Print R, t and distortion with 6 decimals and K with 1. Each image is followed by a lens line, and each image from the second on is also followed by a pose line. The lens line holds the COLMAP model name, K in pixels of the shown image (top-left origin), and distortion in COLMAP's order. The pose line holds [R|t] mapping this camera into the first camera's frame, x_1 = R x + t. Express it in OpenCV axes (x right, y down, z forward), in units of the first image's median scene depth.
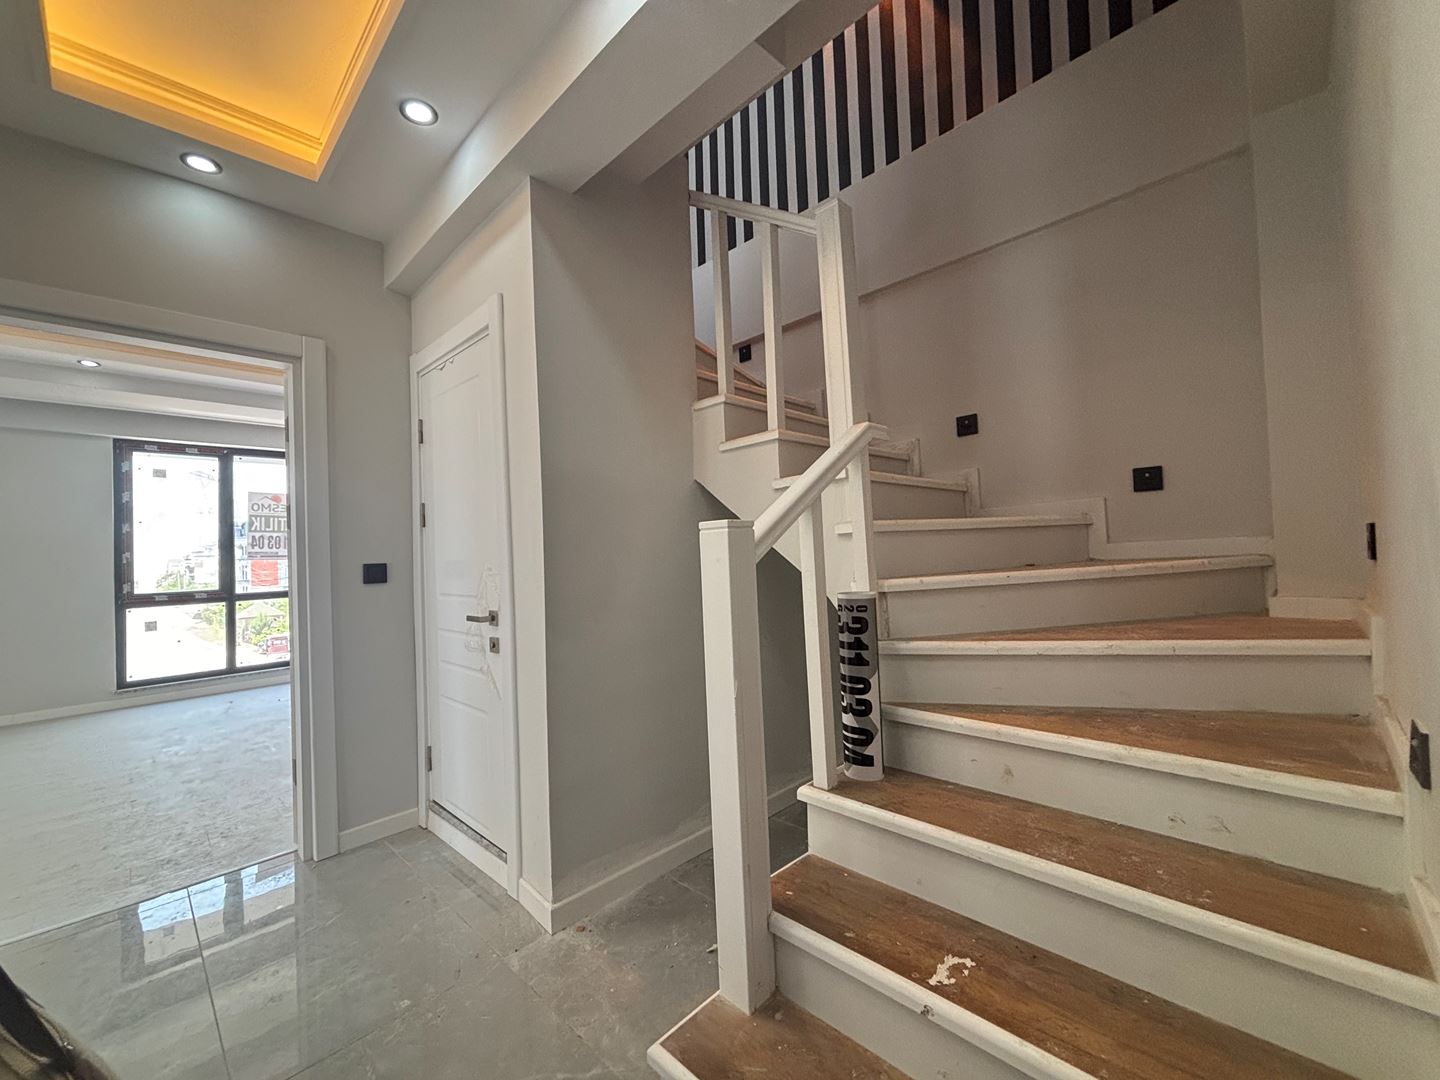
lens RADIAL K [[582.7, 0, 722.7], [0, 582.7, 538.6], [0, 0, 1]] dist [0.003283, -0.000773]
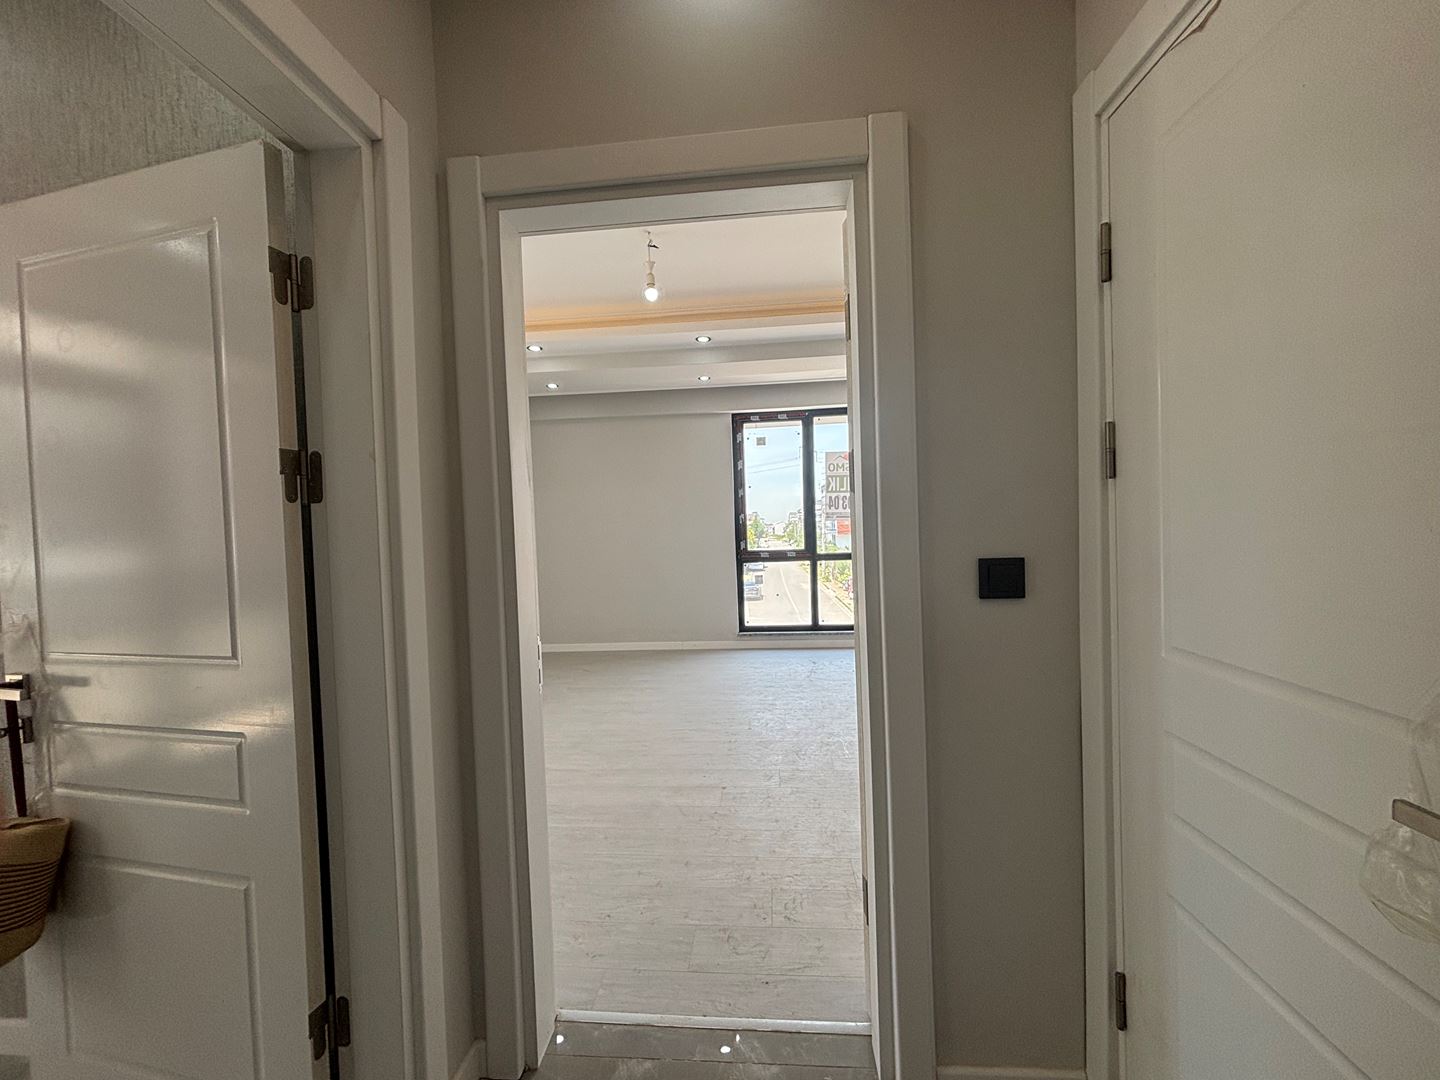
lens RADIAL K [[582.7, 0, 718.8], [0, 582.7, 536.7], [0, 0, 1]] dist [0.003283, -0.000773]
pose [[0.637827, 0.031664, -0.769528, -0.390248], [0.028004, 0.997540, 0.064258, -0.013237], [0.769670, -0.062536, 0.635372, 0.538040]]
